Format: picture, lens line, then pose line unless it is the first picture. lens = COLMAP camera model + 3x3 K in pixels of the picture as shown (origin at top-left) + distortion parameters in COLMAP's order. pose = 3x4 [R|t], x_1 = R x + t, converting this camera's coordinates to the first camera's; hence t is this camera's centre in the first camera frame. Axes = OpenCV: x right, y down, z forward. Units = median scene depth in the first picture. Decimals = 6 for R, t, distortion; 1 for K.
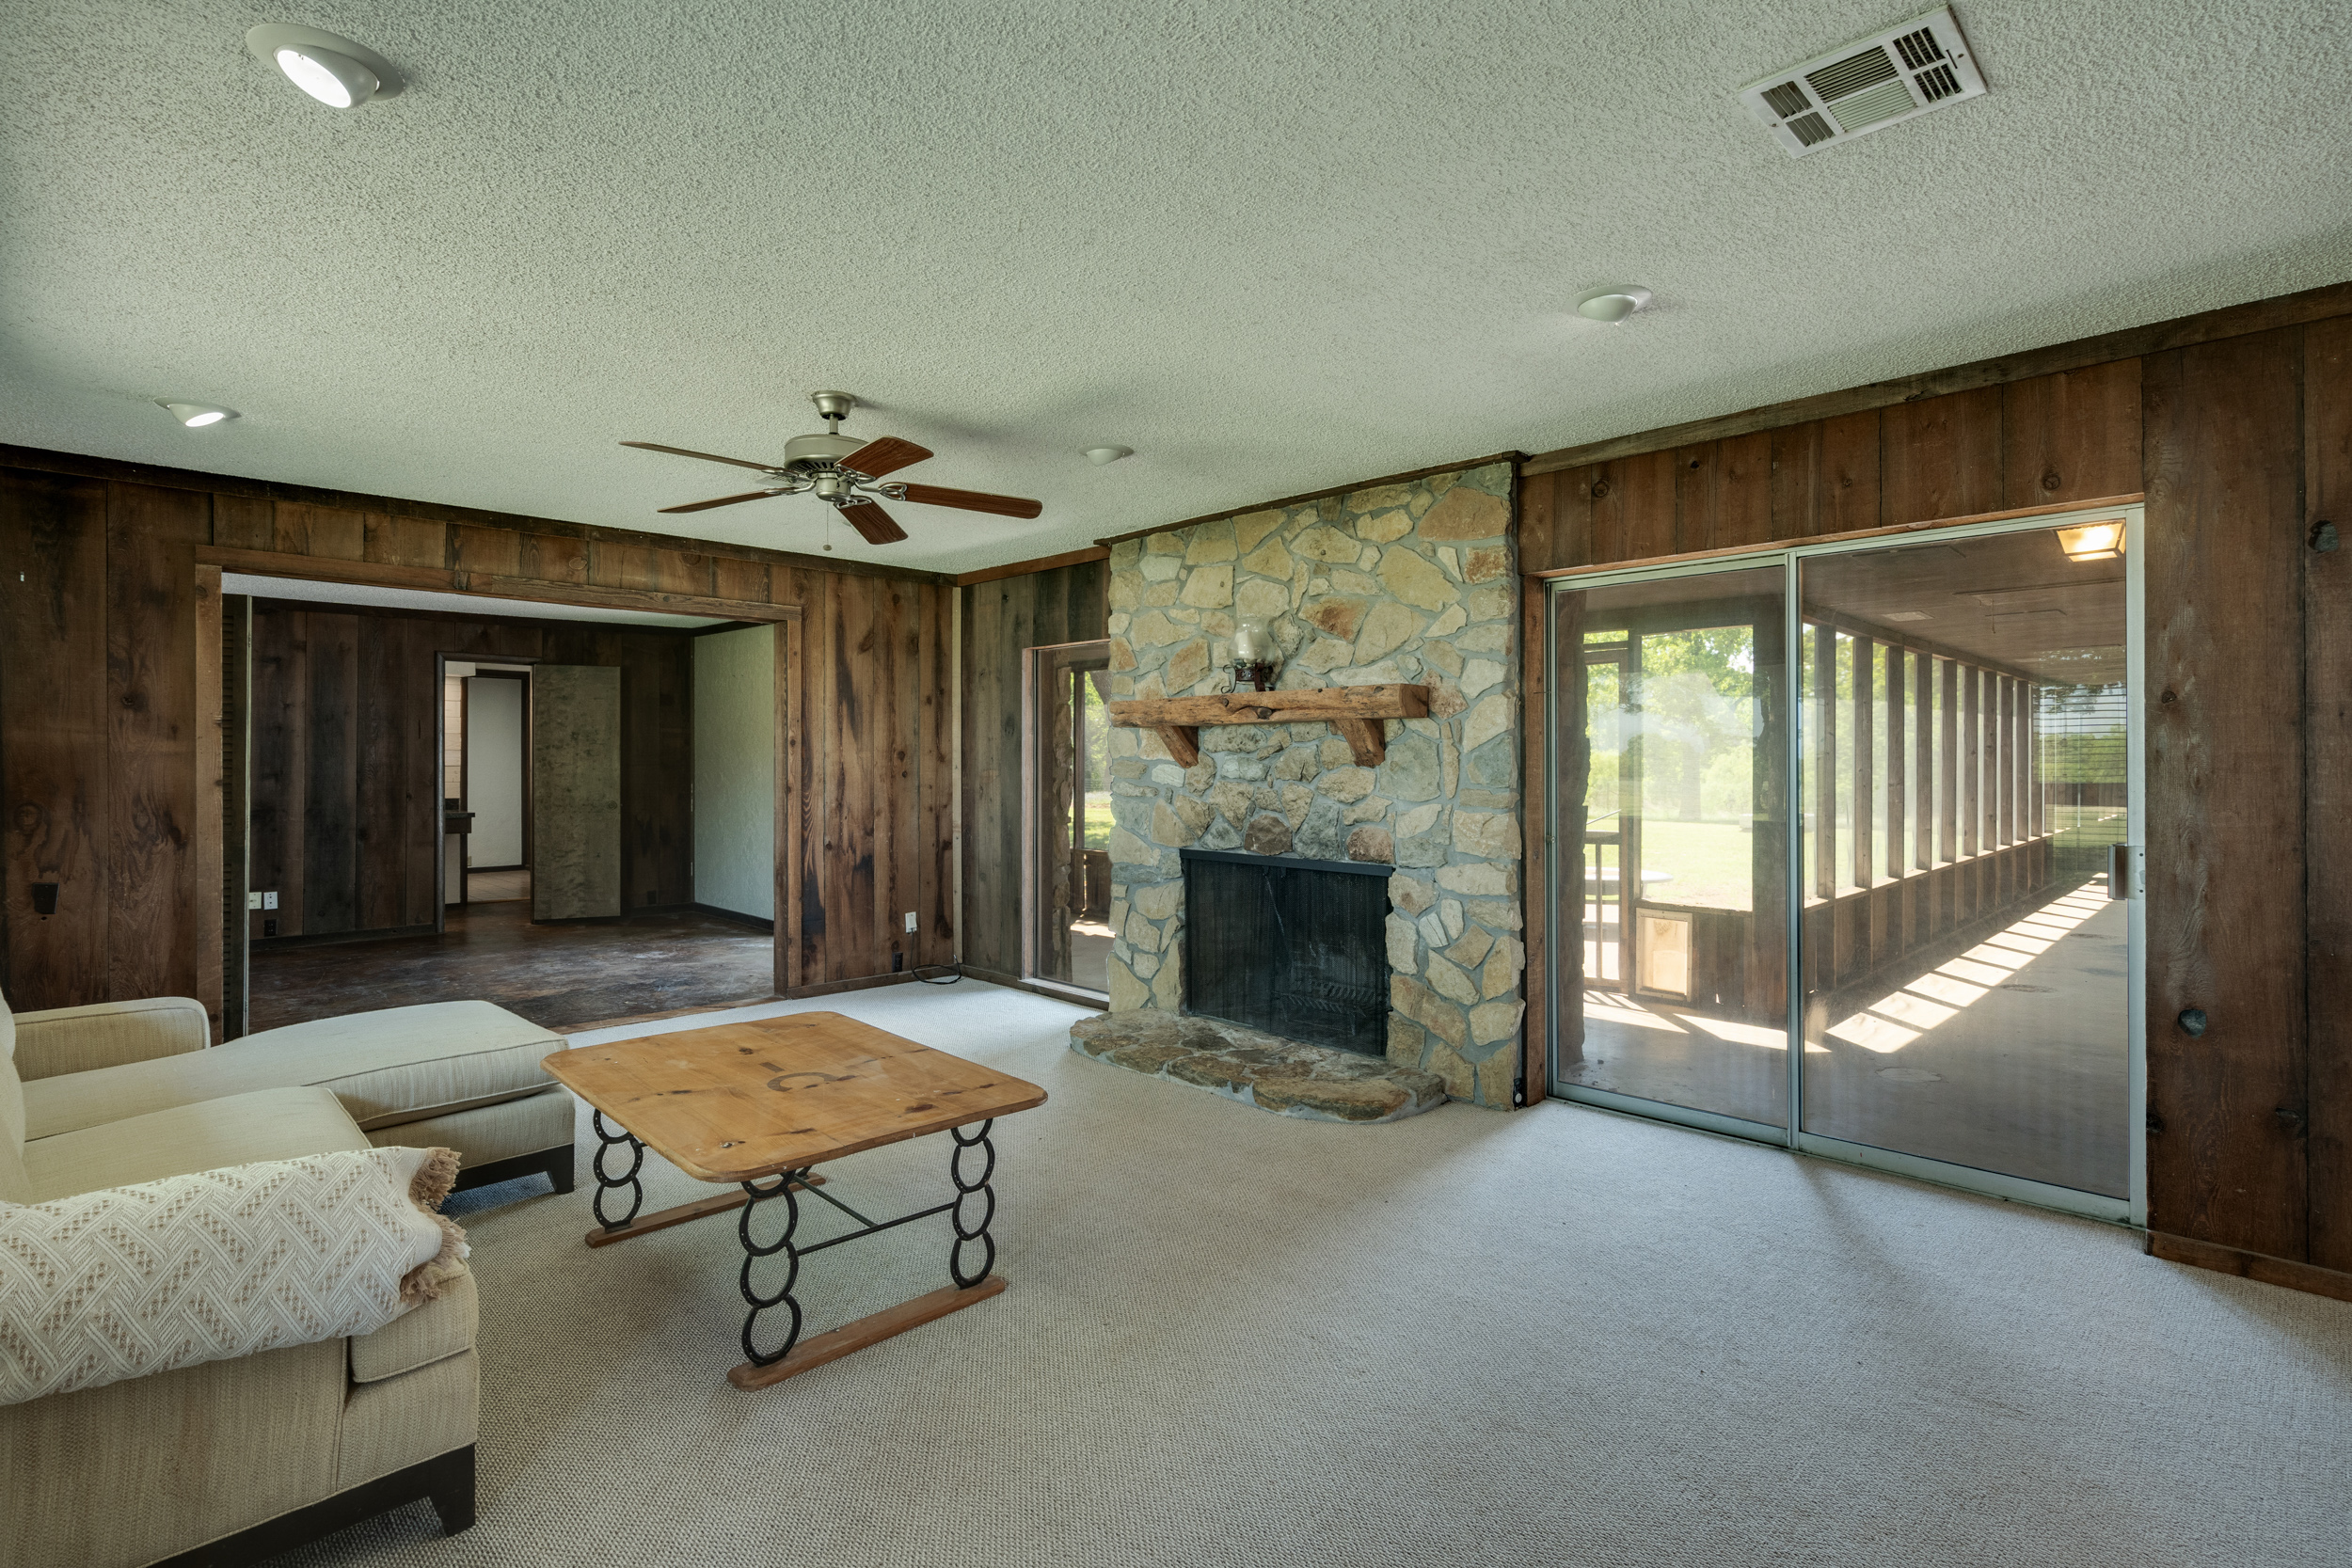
lens RADIAL K [[1121.0, 0, 1171.0], [0, 1121.0, 754.2], [0, 0, 1]] dist [-0.000788, -0.000069]
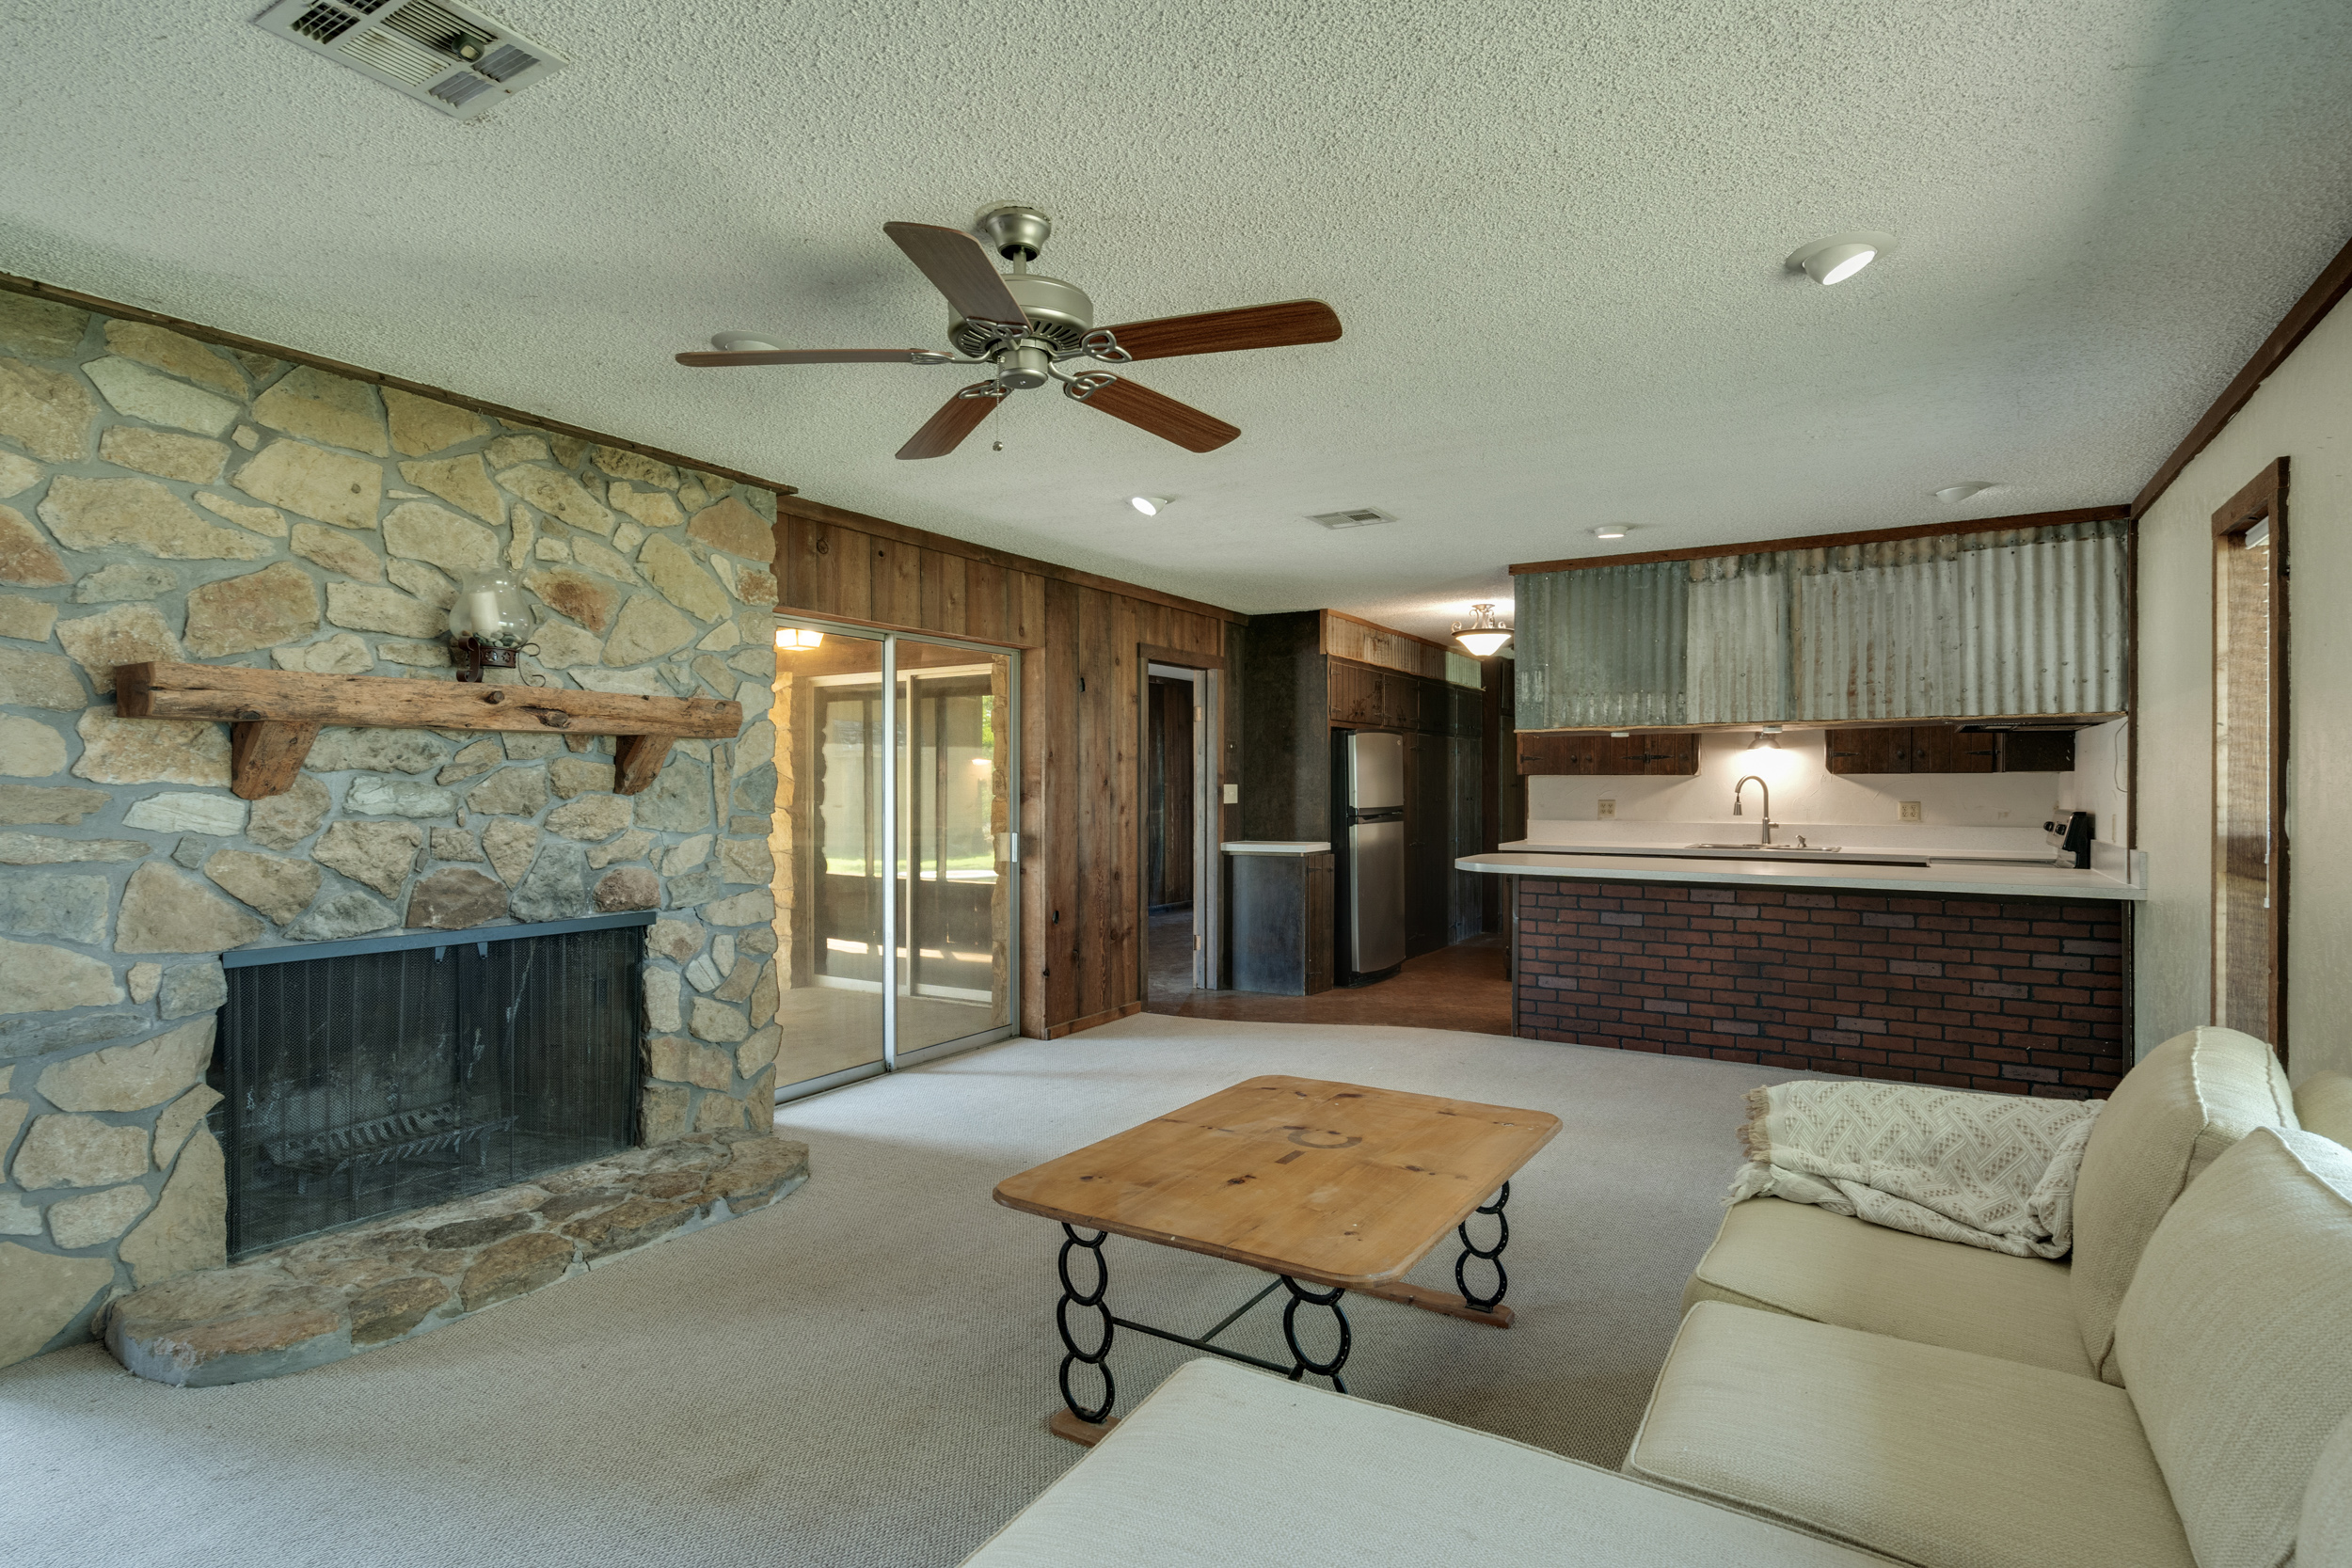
lens RADIAL K [[1184.8, 0, 1176.0], [0, 1184.8, 784.0], [0, 0, 1]] dist [0.001687, 0.000365]
pose [[-0.247912, 0.001368, 0.968781, -0.696130], [-0.007700, 0.999965, -0.003382, 0.003492], [-0.968752, -0.008298, -0.247893, 0.764046]]
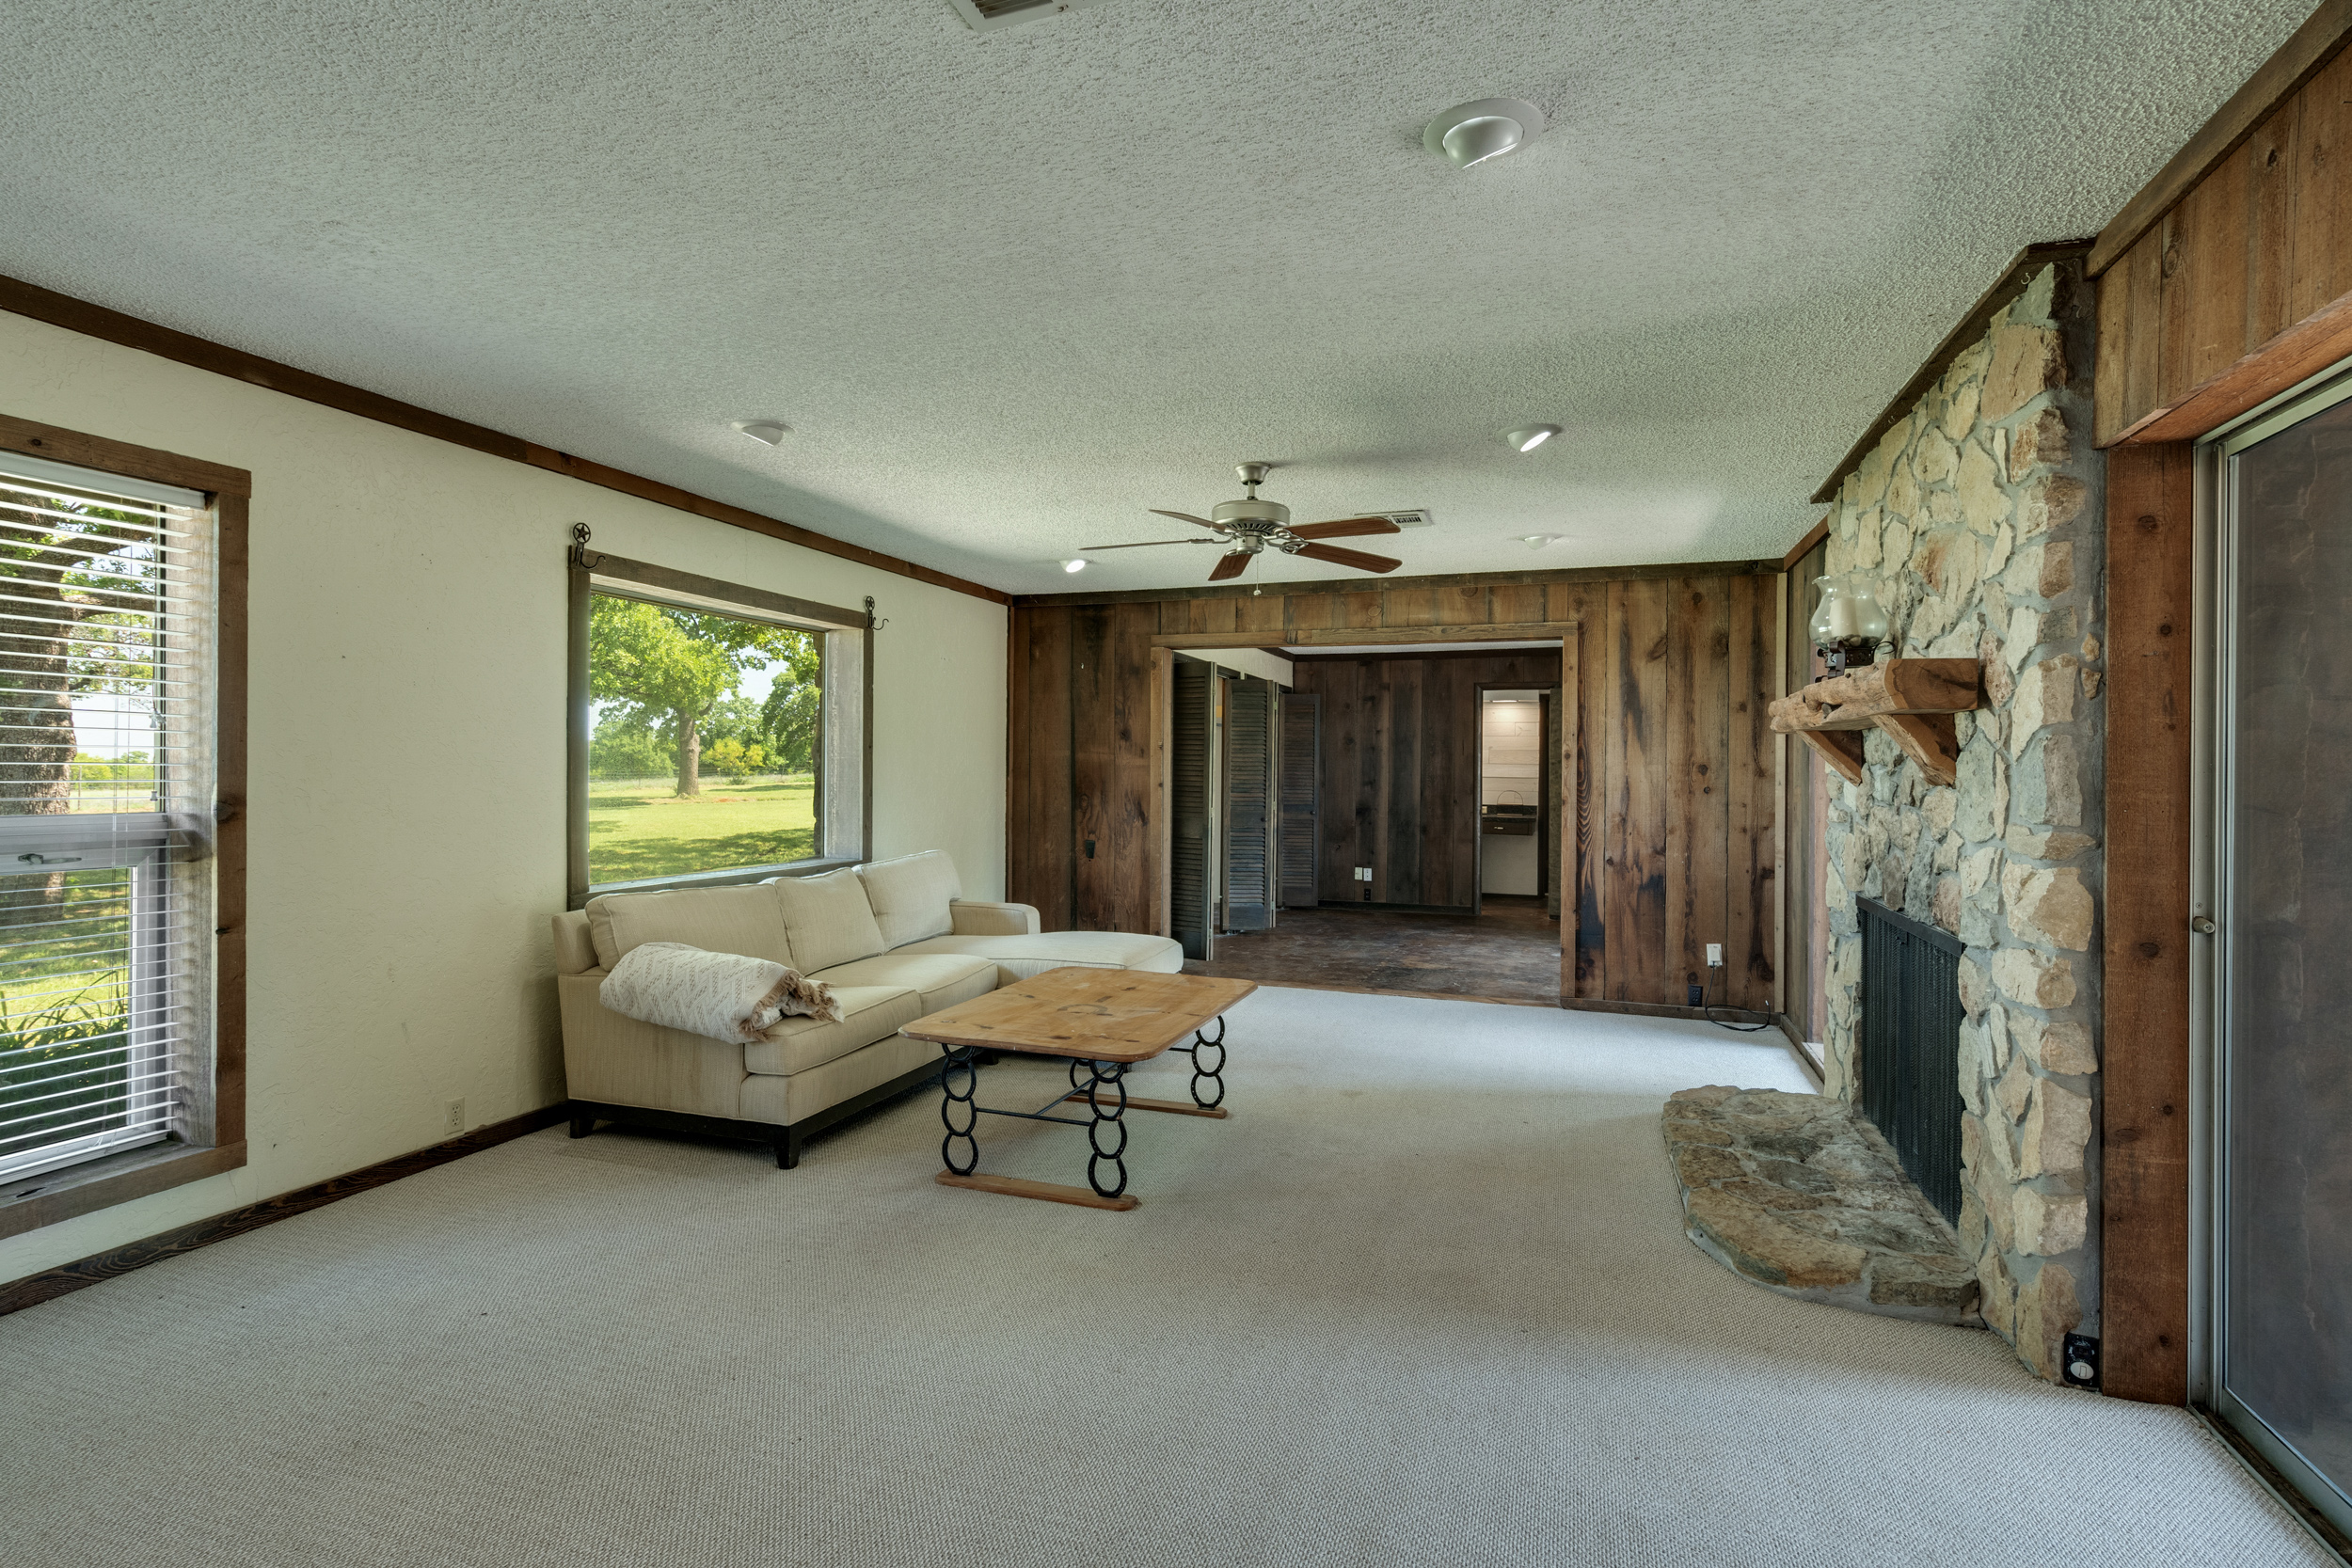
lens RADIAL K [[1131.8, 0, 1169.0], [0, 1131.8, 774.5], [0, 0, 1]] dist [0.000307, 0.001326]
pose [[0.441002, 0.006553, -0.897482, 0.523989], [-0.002506, 0.999978, 0.006070, 0.001082], [0.897503, -0.000428, 0.441009, 0.277943]]
